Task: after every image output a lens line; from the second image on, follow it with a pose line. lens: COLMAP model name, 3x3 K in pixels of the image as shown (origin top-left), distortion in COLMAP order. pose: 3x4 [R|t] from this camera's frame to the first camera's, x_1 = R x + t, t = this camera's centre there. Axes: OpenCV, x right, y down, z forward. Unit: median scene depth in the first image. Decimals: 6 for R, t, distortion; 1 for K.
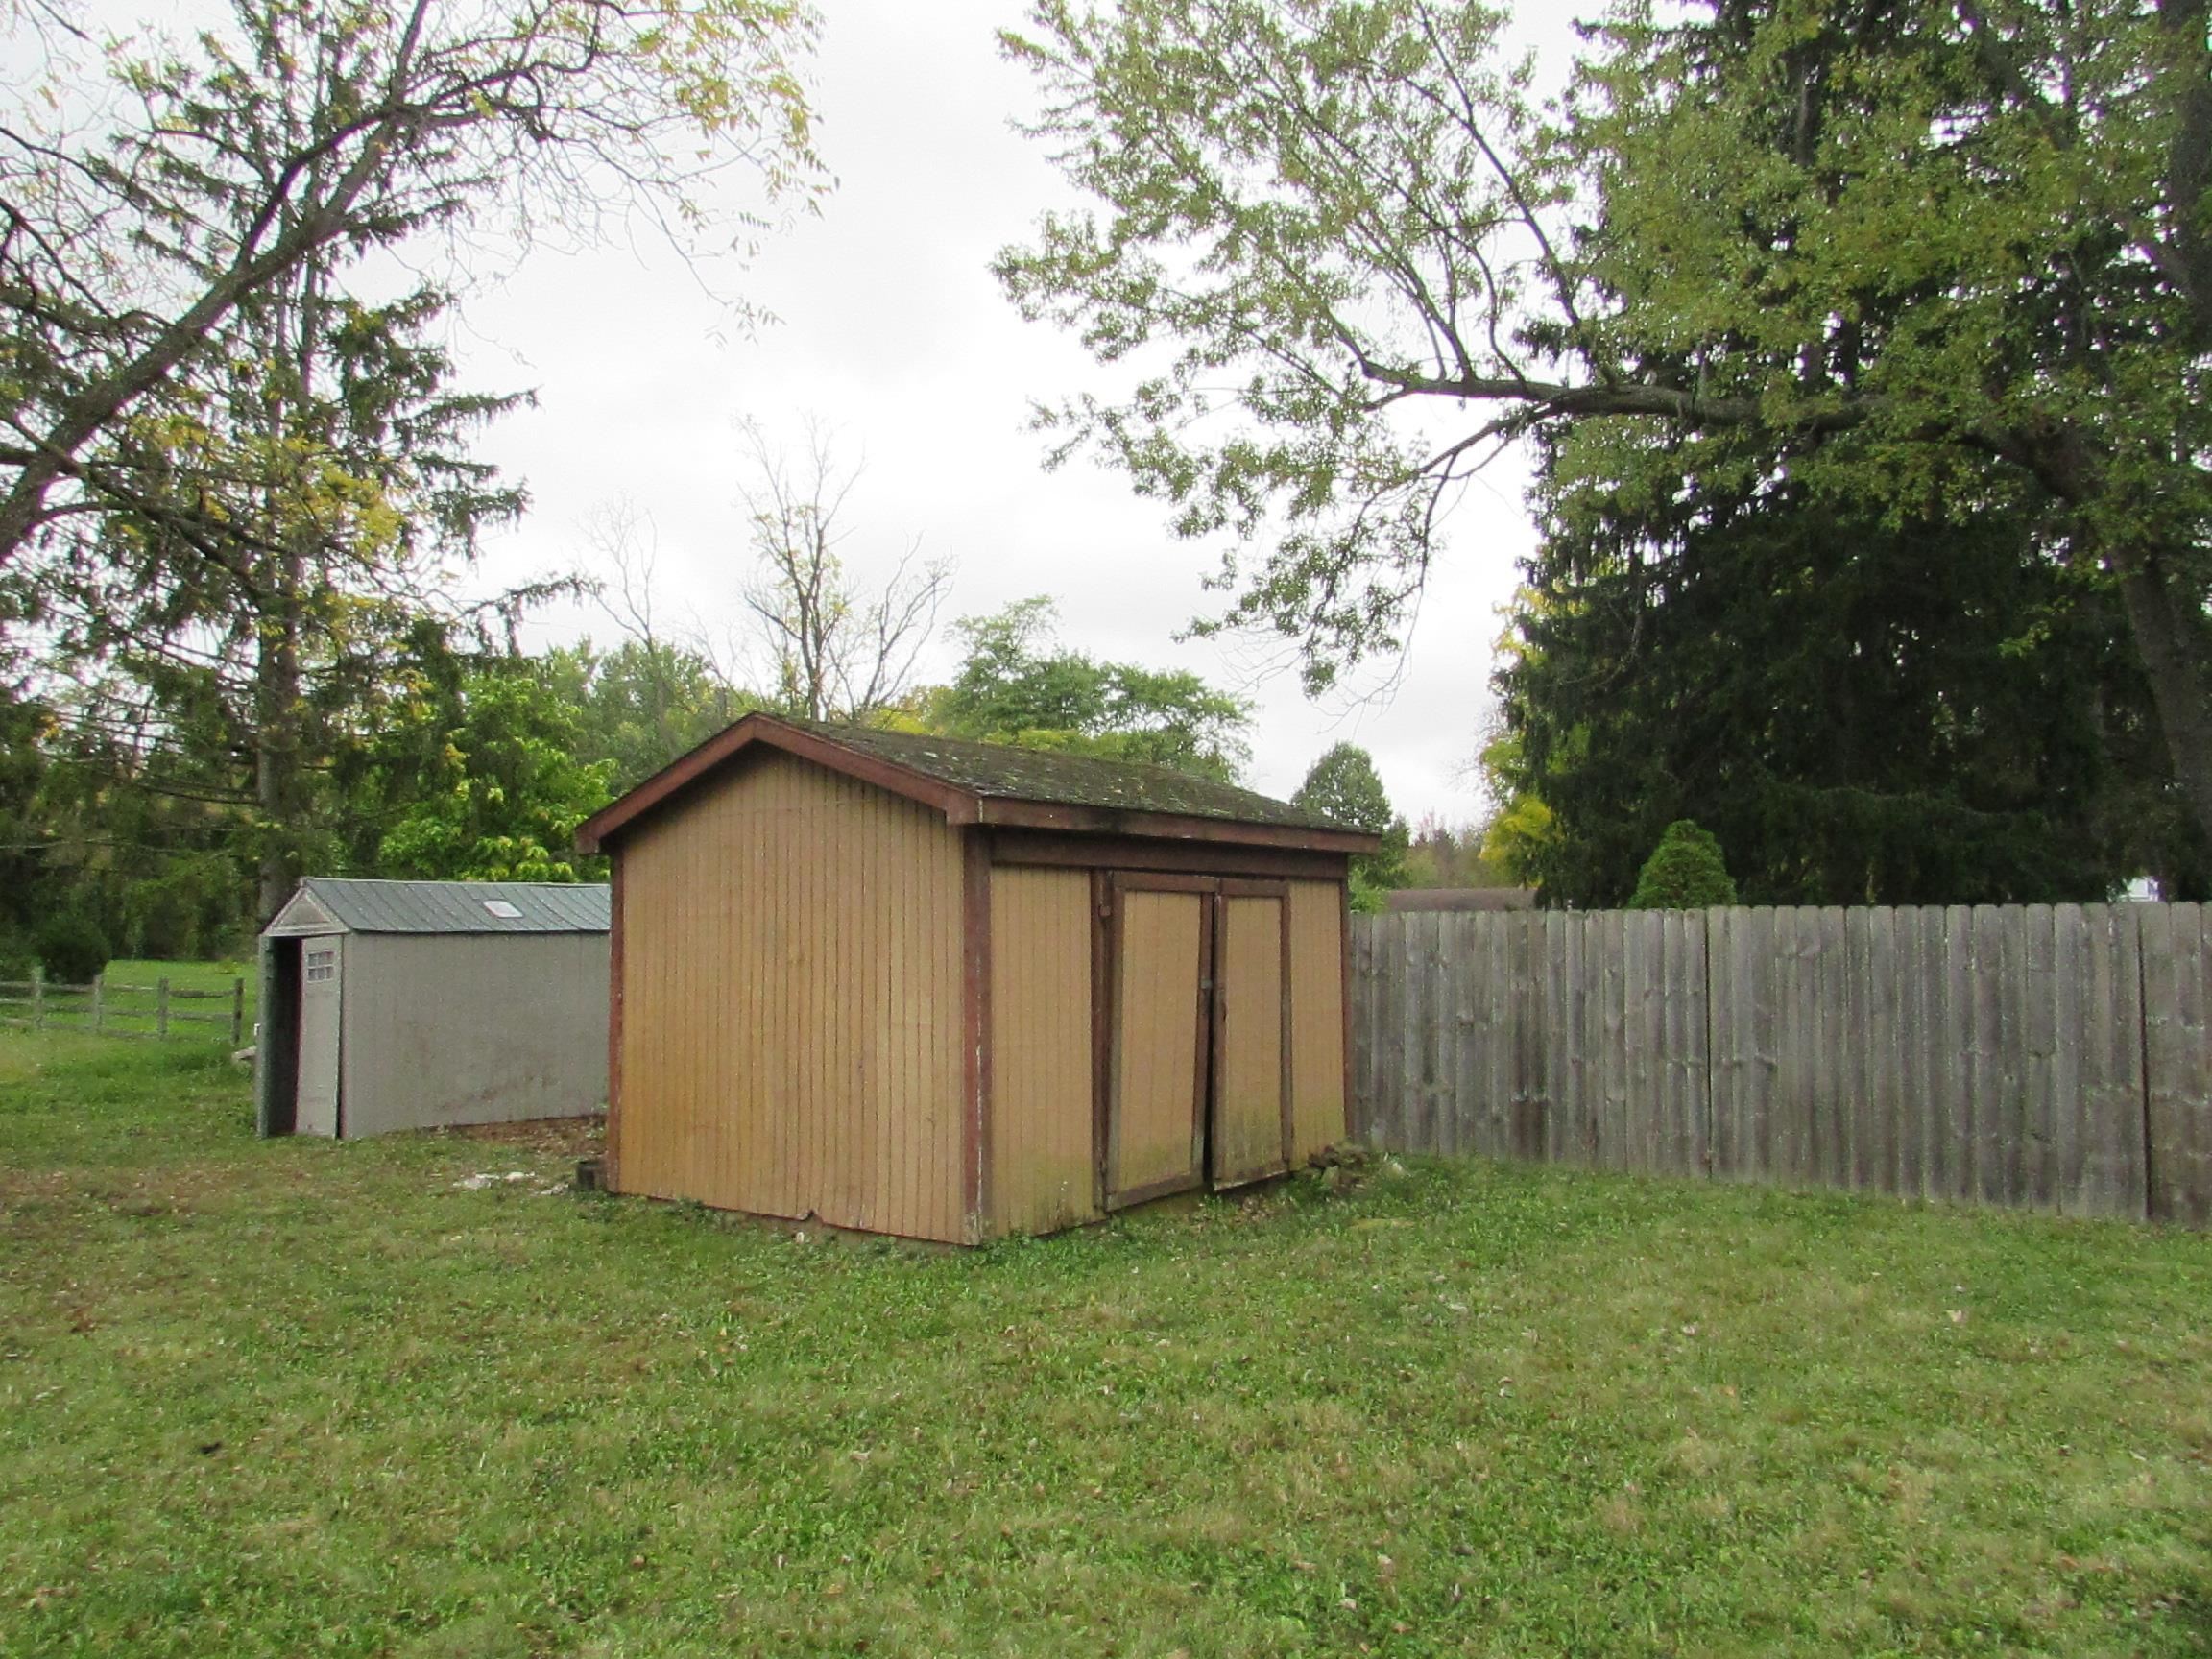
lens RADIAL K [[1580.8, 0, 1113.7], [0, 1580.8, 822.5], [0, 0, 1]] dist [-0.030068, -0.001377]
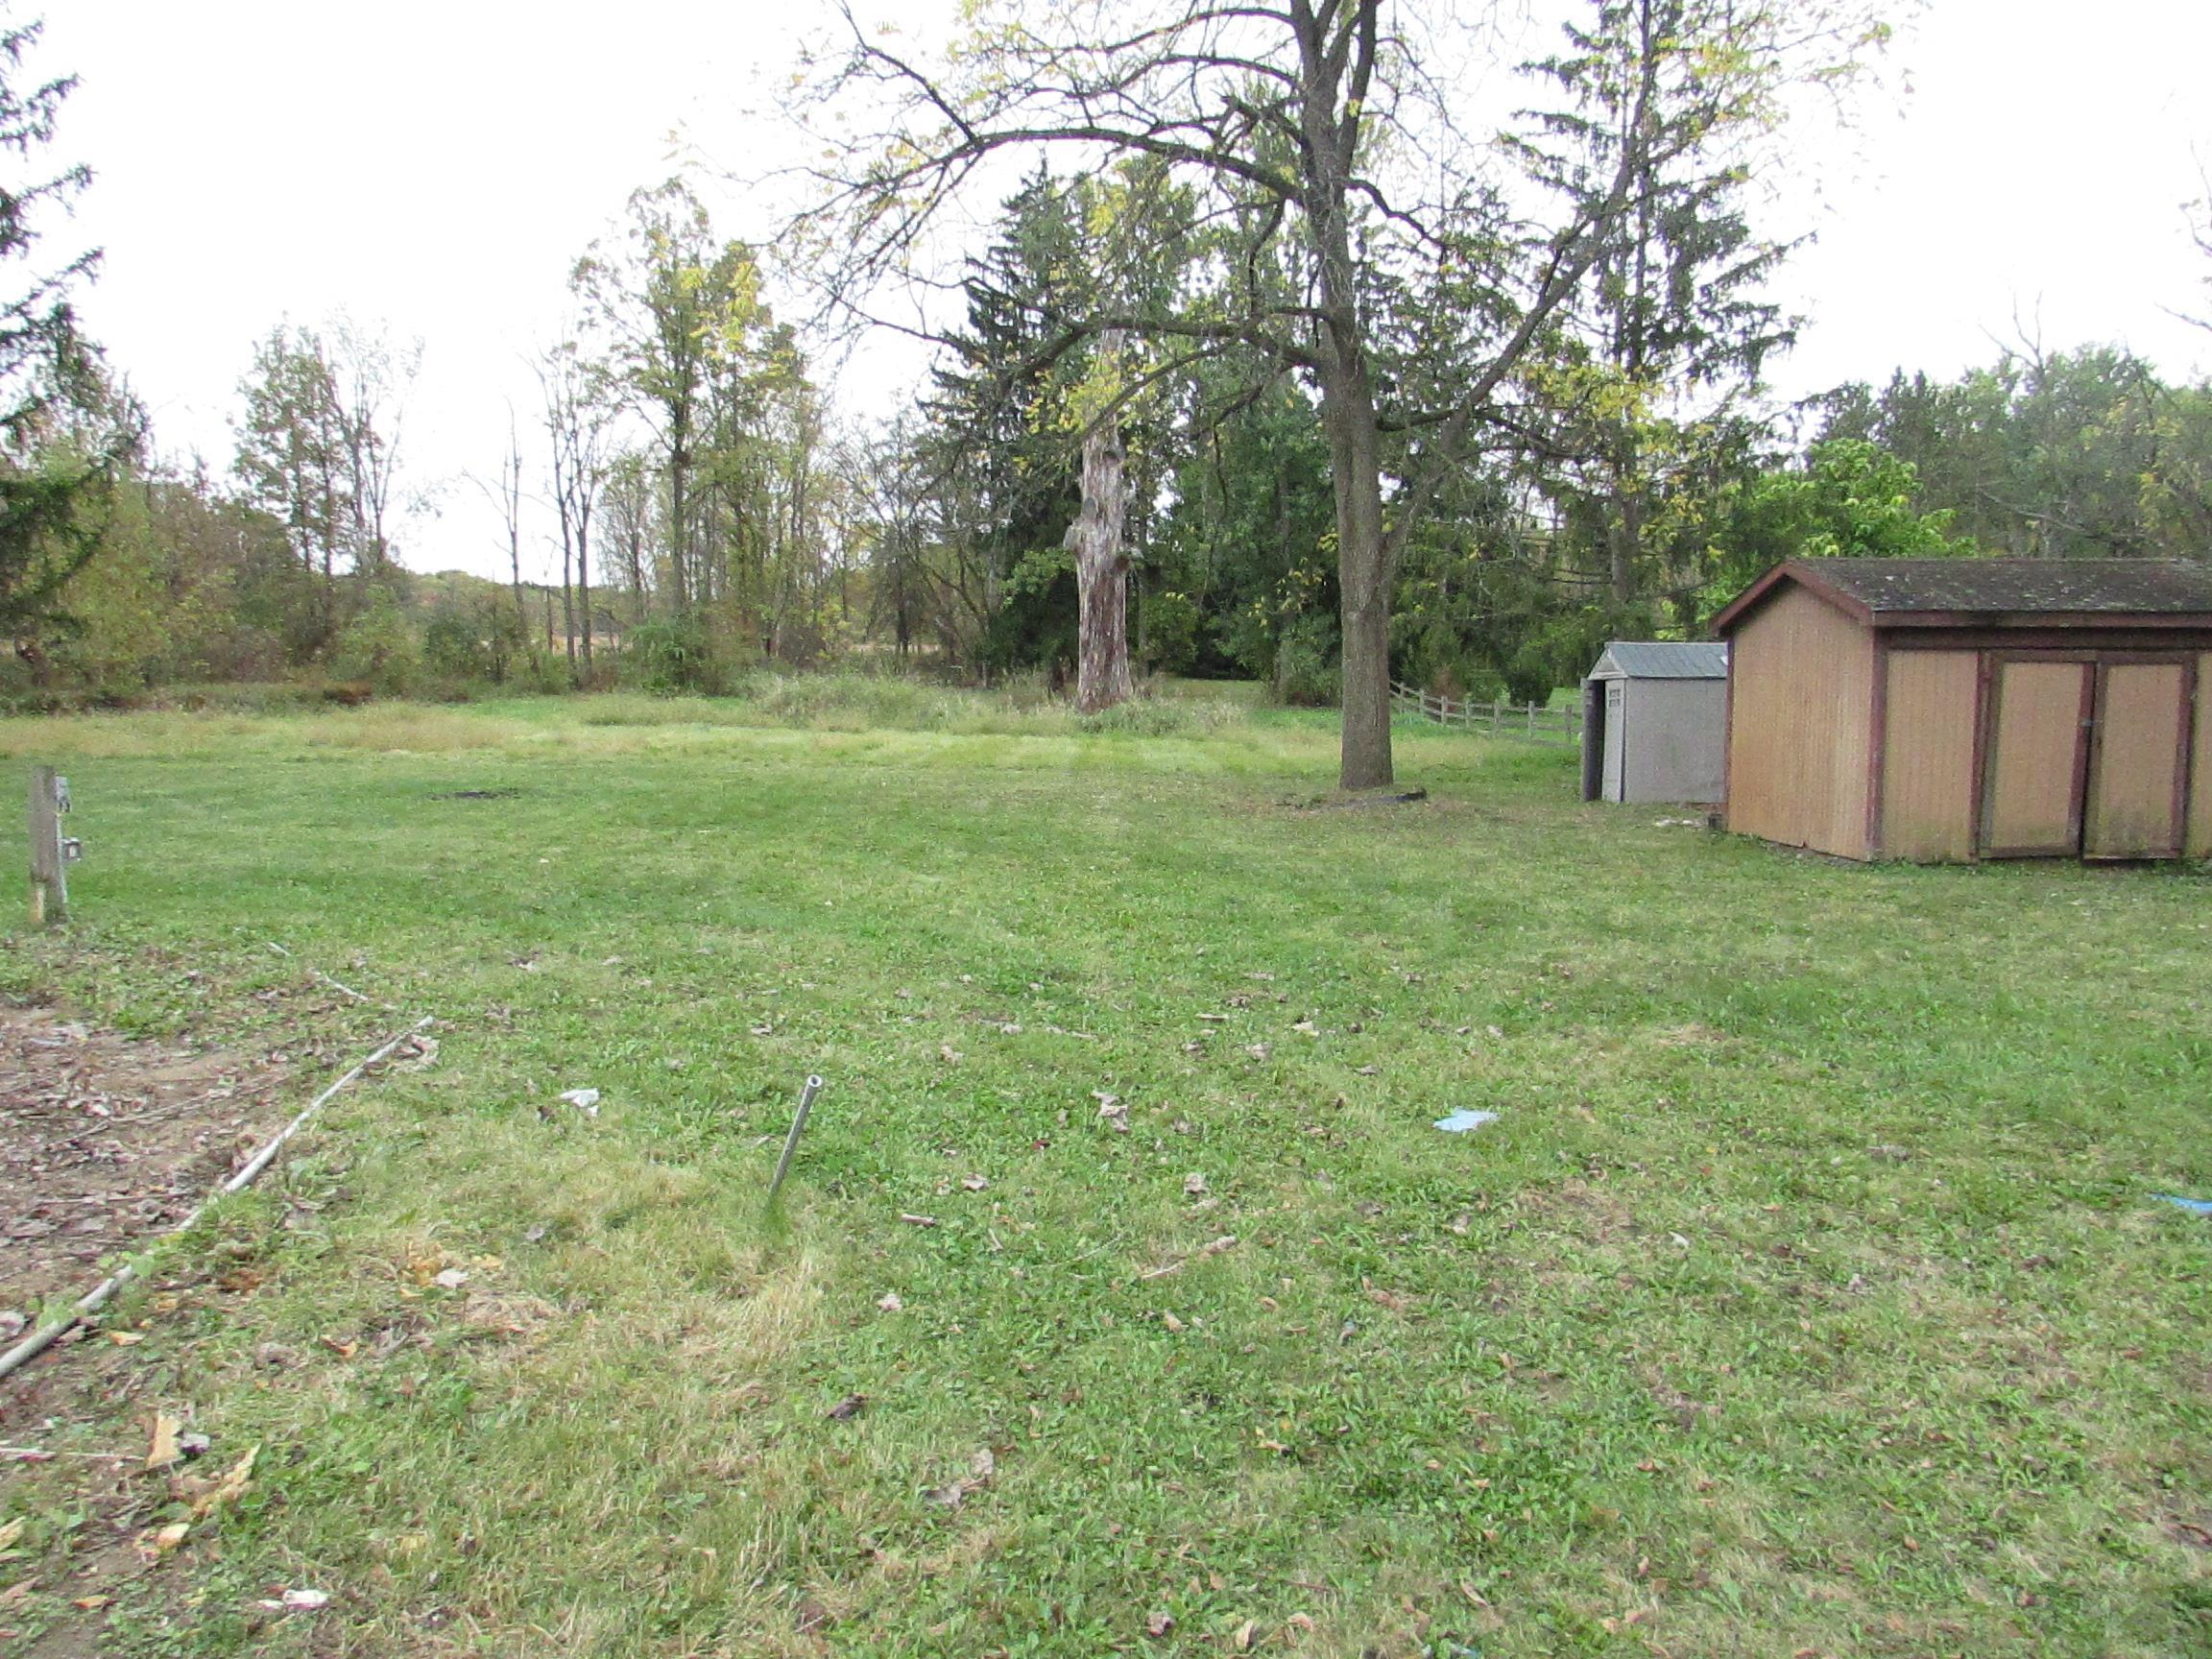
lens RADIAL K [[1580.8, 0, 1102.2], [0, 1580.8, 826.5], [0, 0, 1]] dist [-0.030068, -0.001377]
pose [[0.647737, 0.079256, -0.757730, 0.329355], [0.054561, 0.987195, 0.149897, -0.041434], [0.759908, -0.138436, 0.635119, -0.375500]]
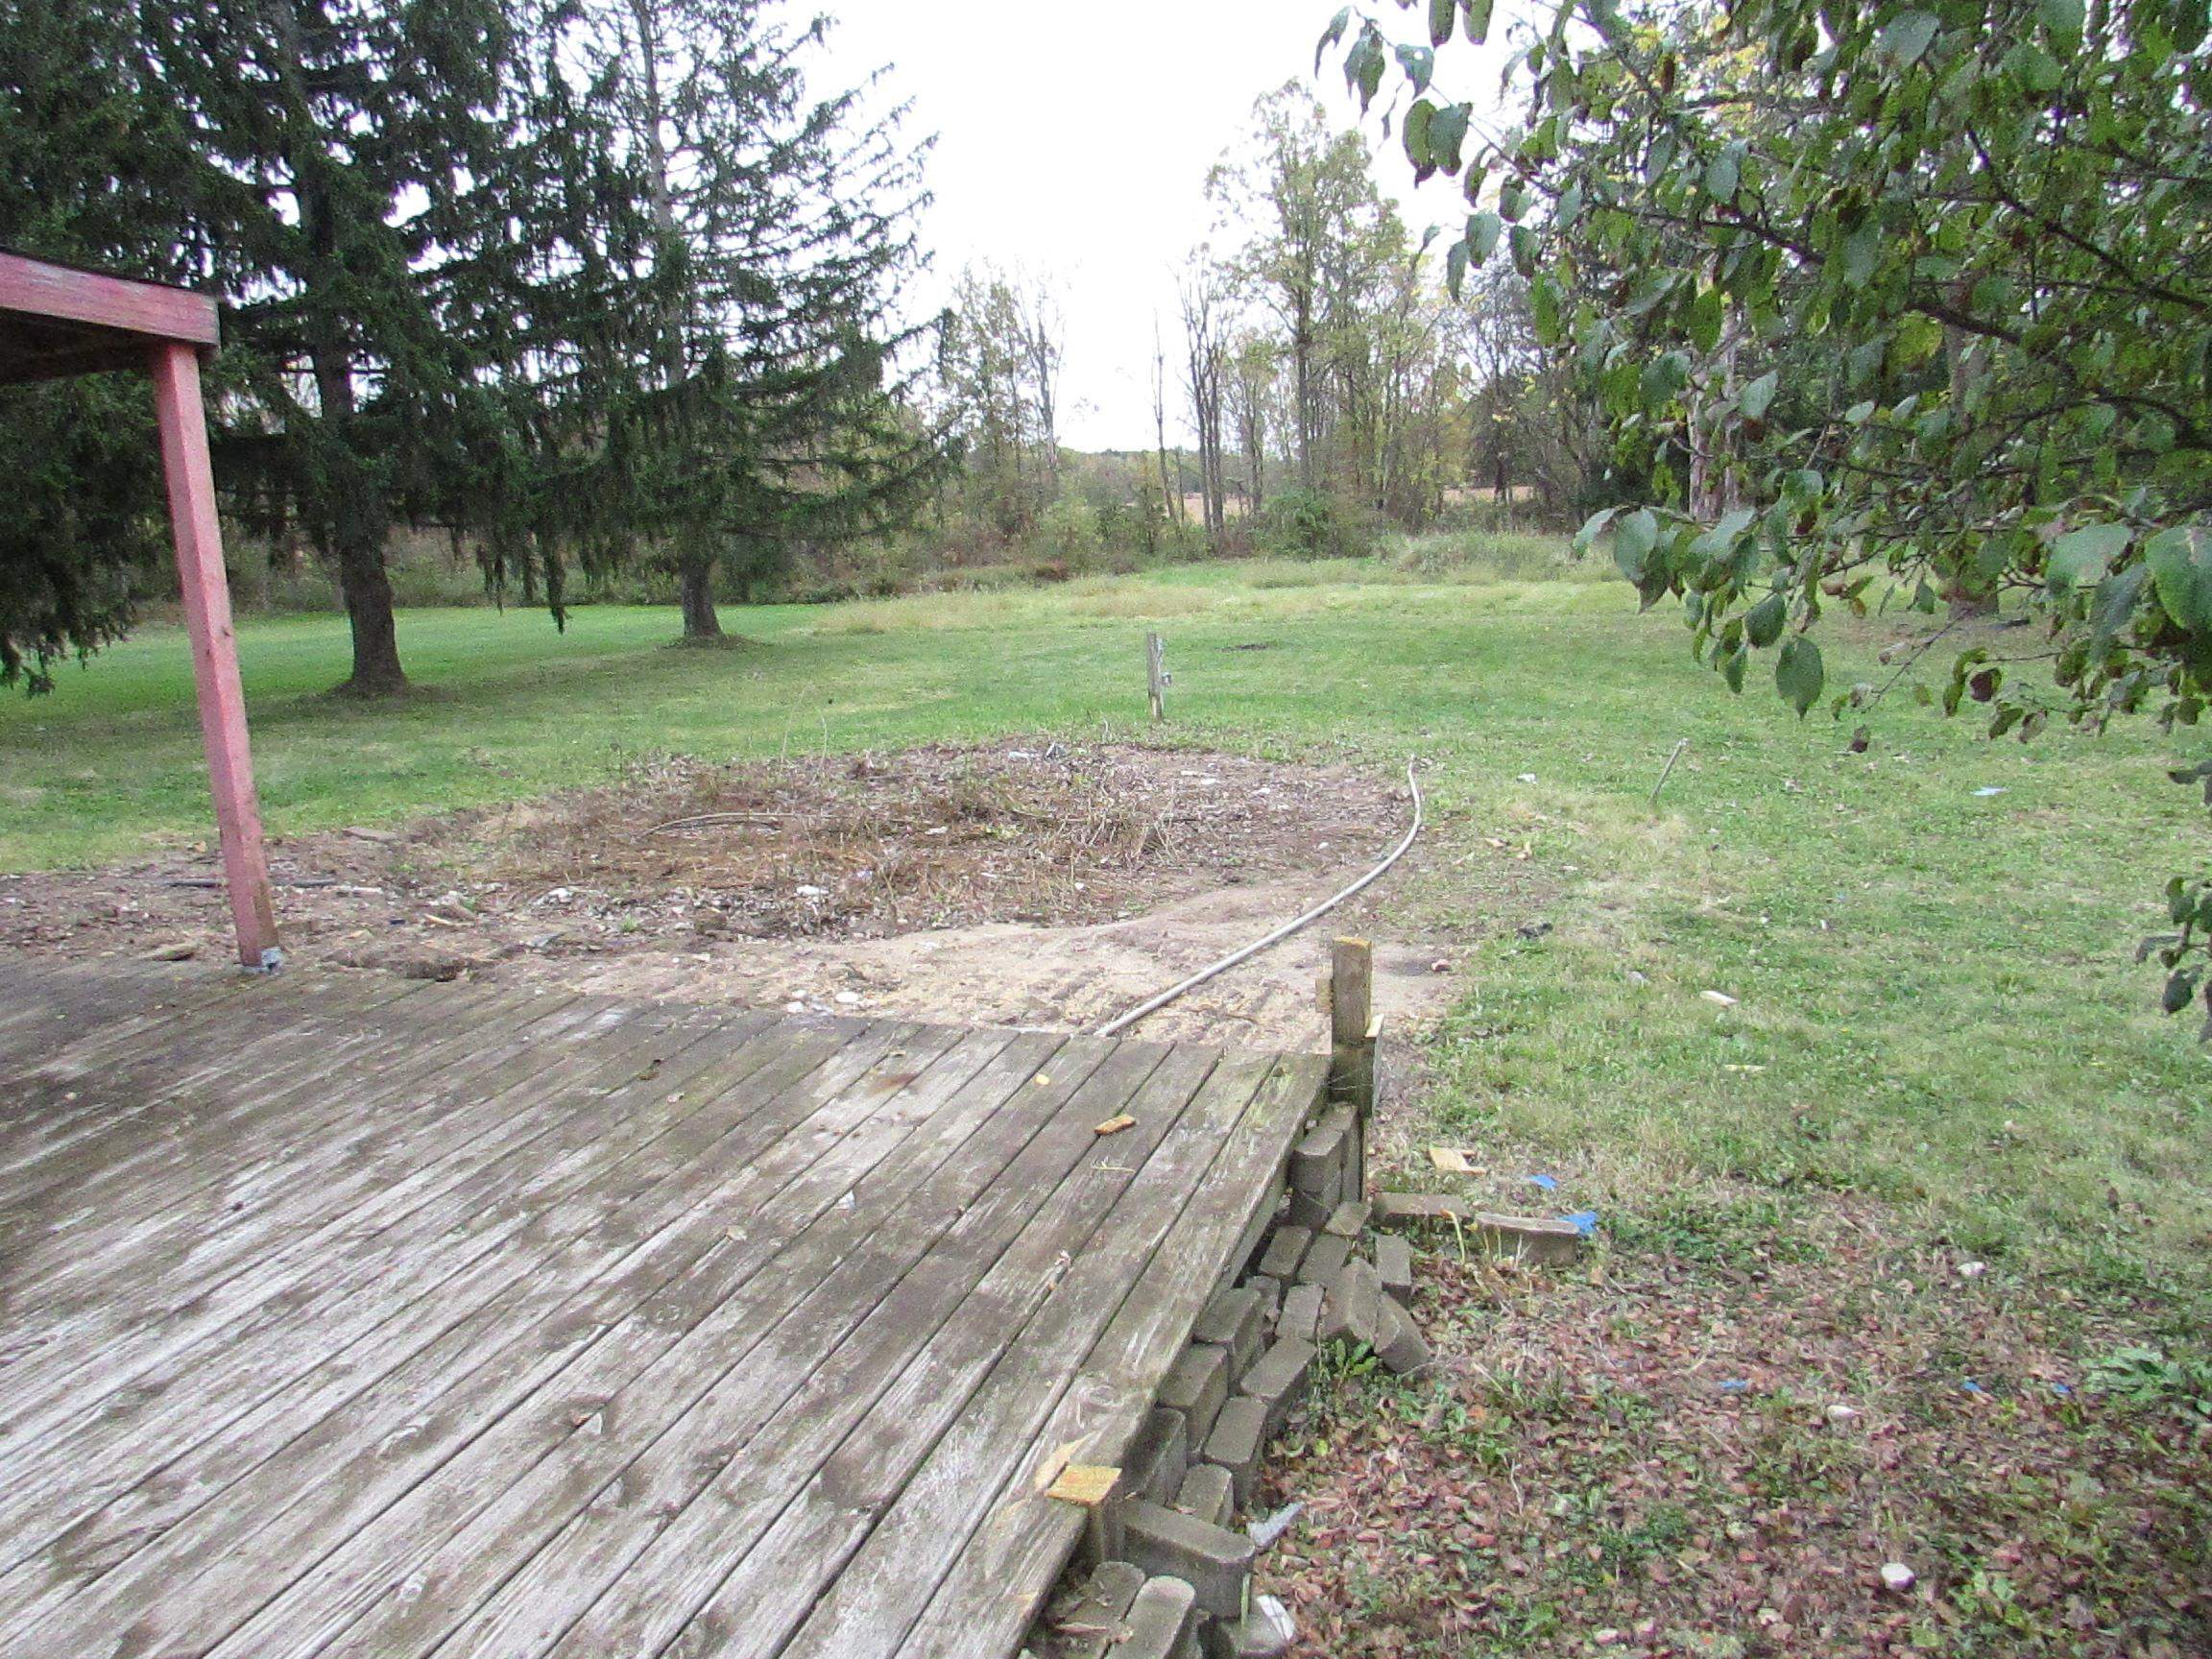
lens RADIAL K [[1580.8, 0, 1125.2], [0, 1580.8, 830.9], [0, 0, 1]] dist [-0.030068, -0.001377]
pose [[0.356619, 0.155655, -0.921192, 0.782240], [0.128727, 0.968431, 0.213471, -0.125435], [0.925339, -0.194711, 0.325324, -0.840062]]
